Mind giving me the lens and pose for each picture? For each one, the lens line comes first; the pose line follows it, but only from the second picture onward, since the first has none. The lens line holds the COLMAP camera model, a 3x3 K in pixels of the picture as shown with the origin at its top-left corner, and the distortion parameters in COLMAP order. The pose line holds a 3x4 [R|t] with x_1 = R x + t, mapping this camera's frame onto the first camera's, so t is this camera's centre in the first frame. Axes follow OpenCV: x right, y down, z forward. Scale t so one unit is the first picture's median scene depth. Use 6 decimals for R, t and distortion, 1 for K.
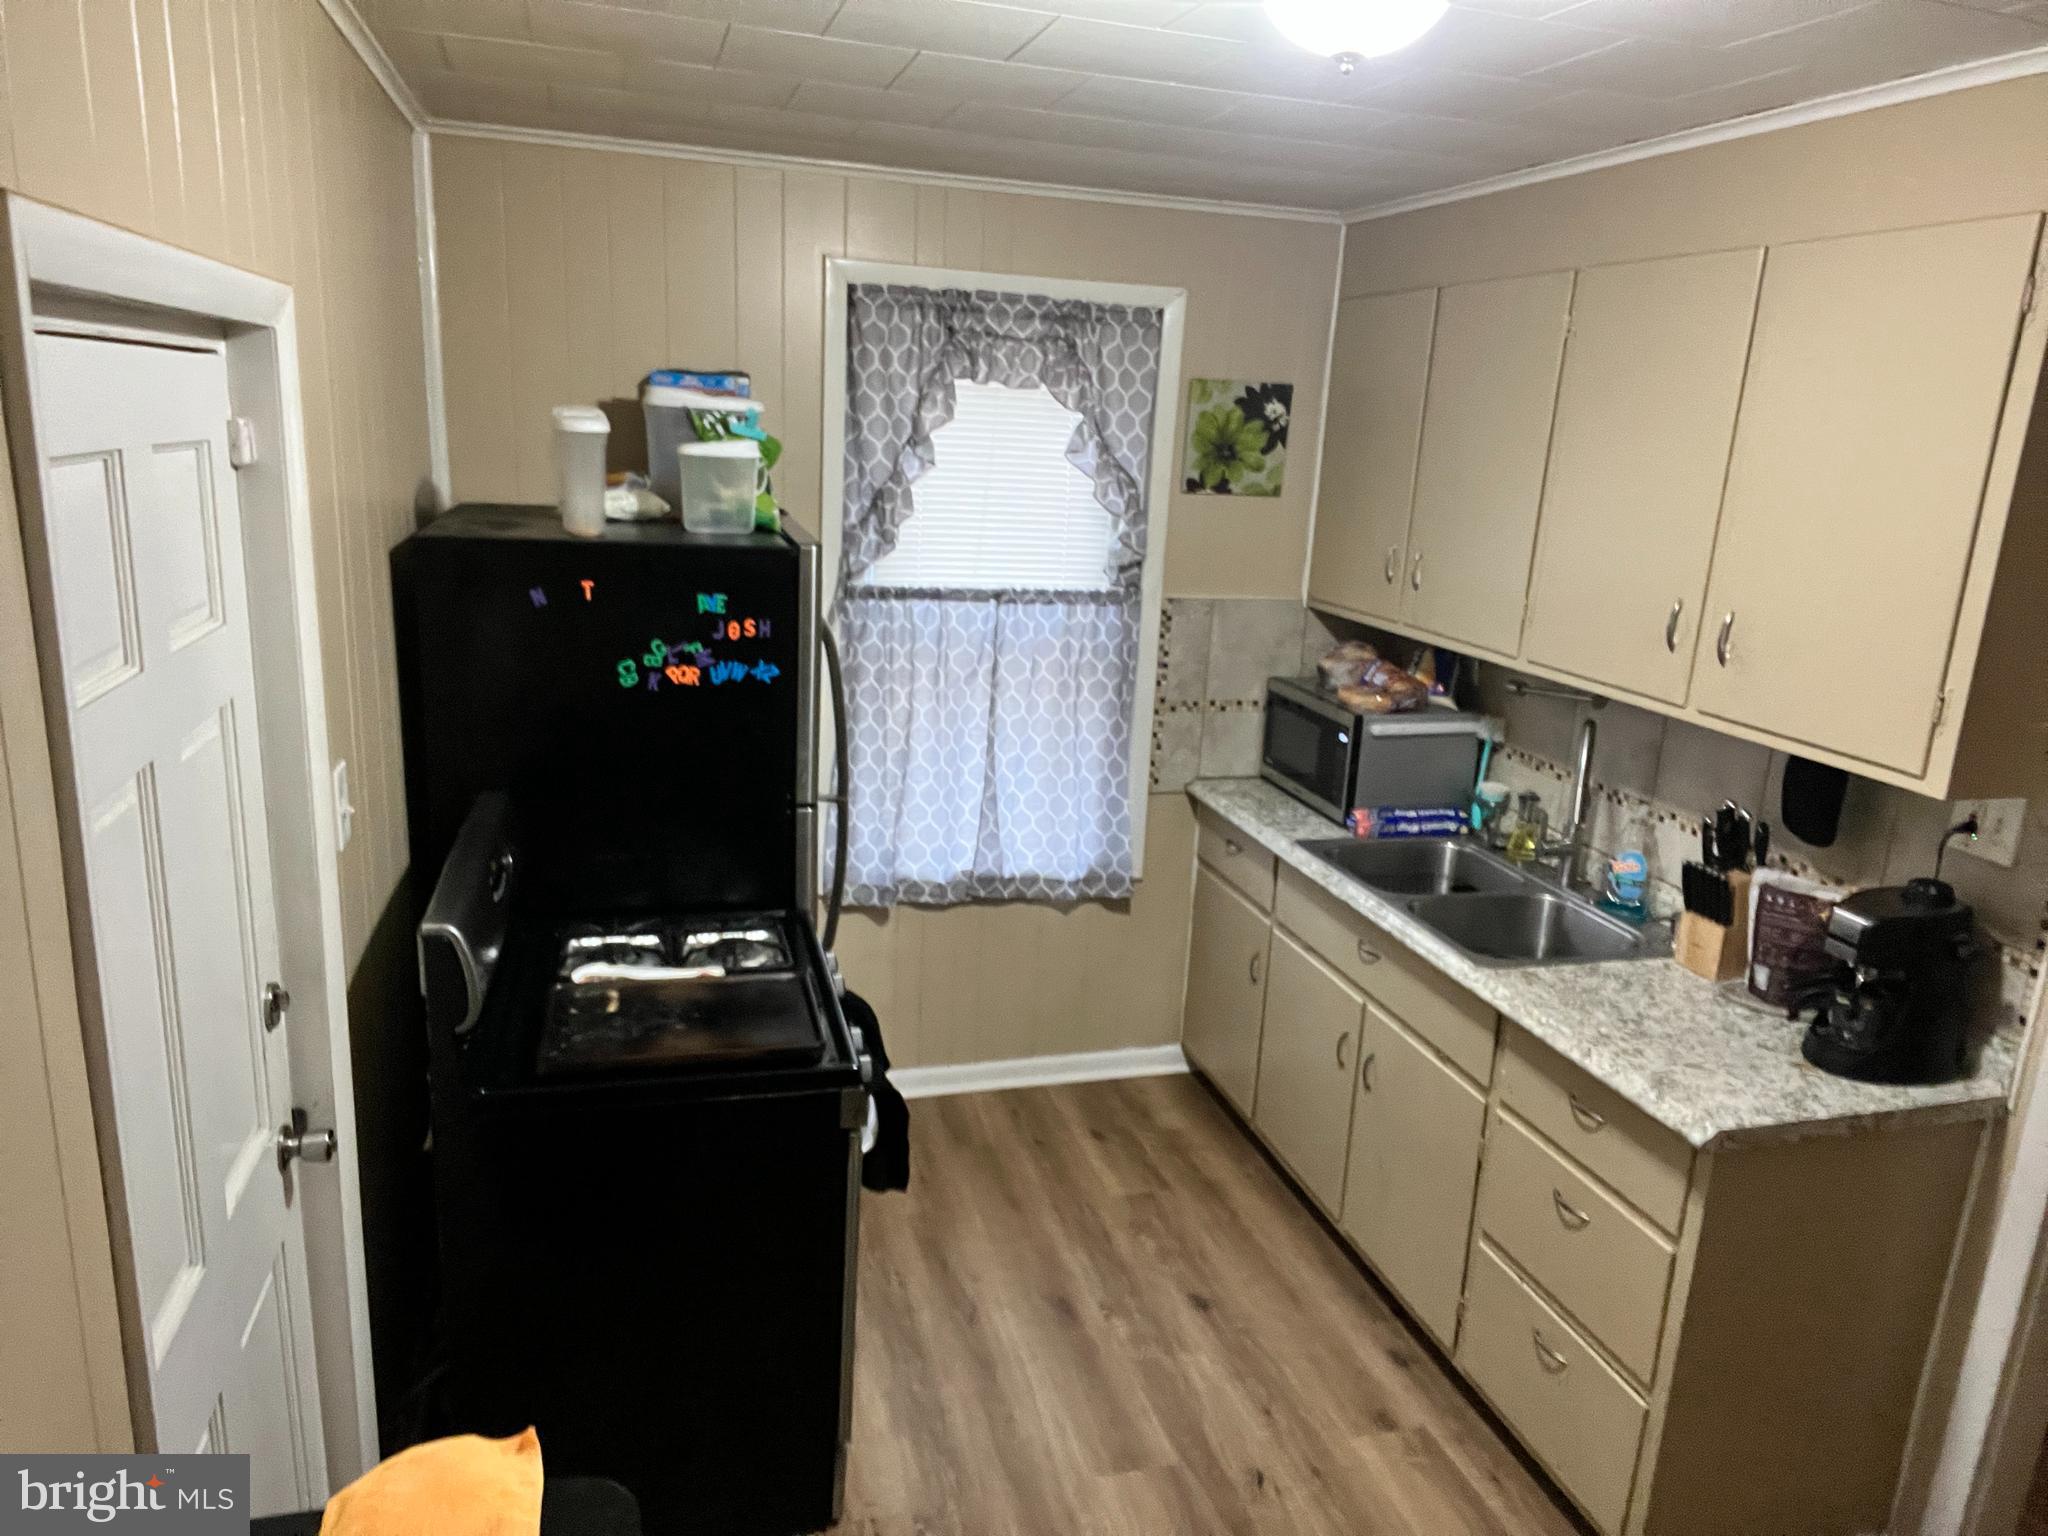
lens RADIAL K [[1371.7, 0, 1026.7], [0, 1371.7, 777.4], [0, 0, 1]] dist [0.008287, -0.000866]
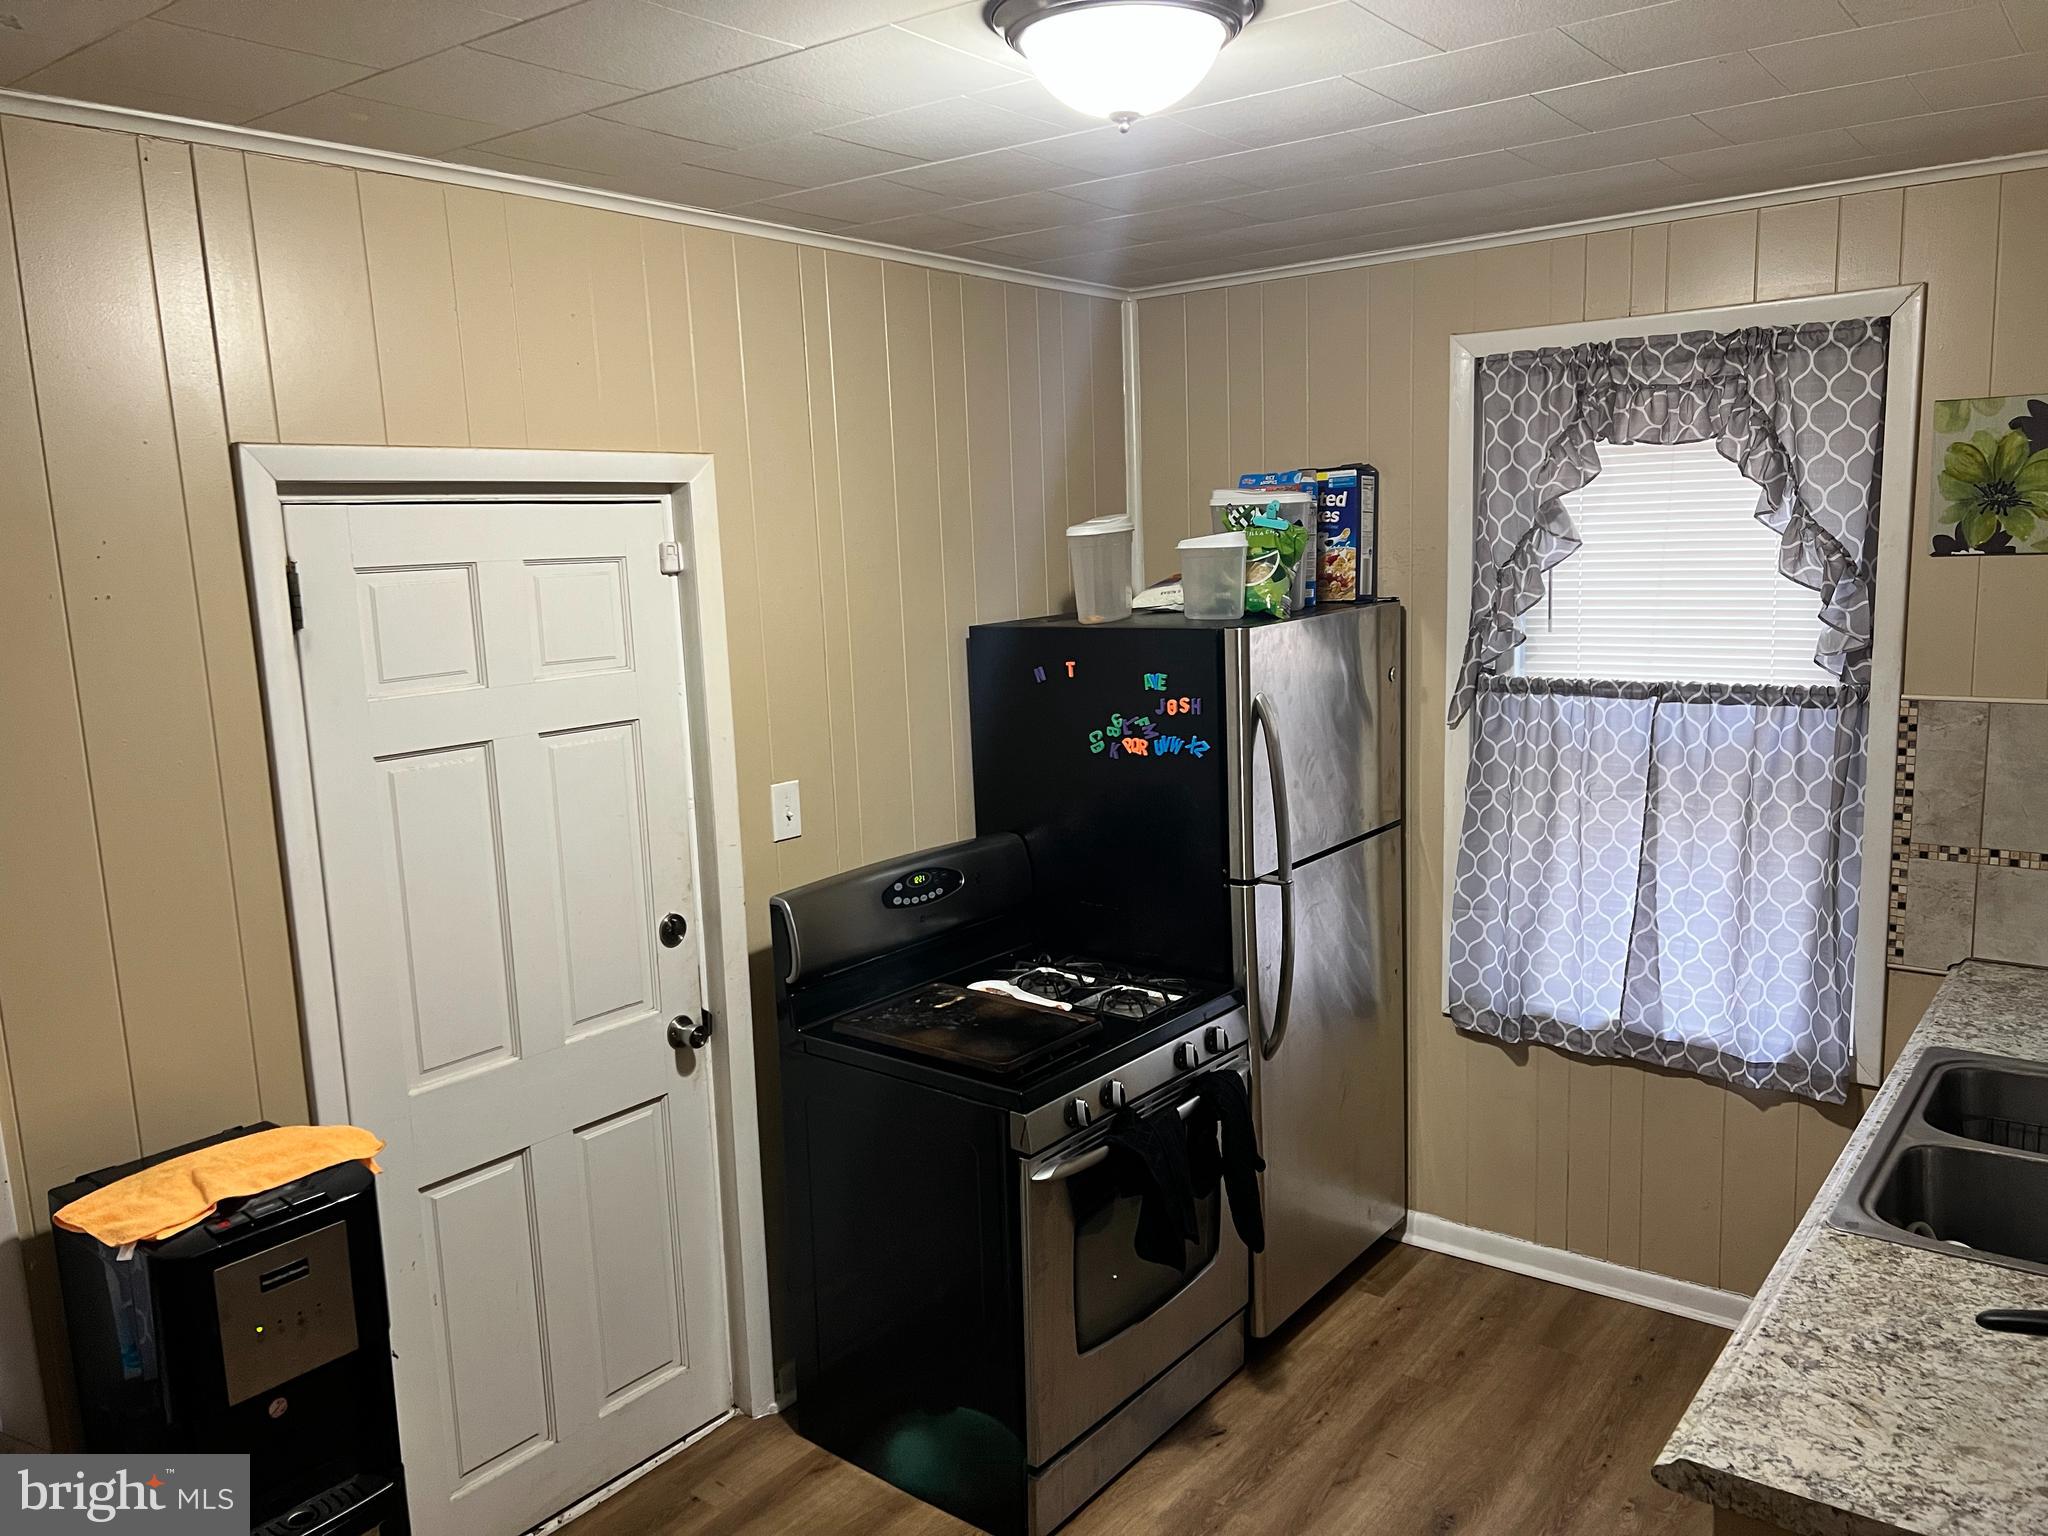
lens RADIAL K [[1543.2, 0, 1022.5], [0, 1543.2, 769.2], [0, 0, 1]] dist [0.047542, -0.050705]
pose [[0.583115, 0.054843, -0.810537, 0.539252], [-0.139138, 0.989719, -0.033132, -0.001714], [0.800386, 0.132096, 0.584750, 0.156605]]
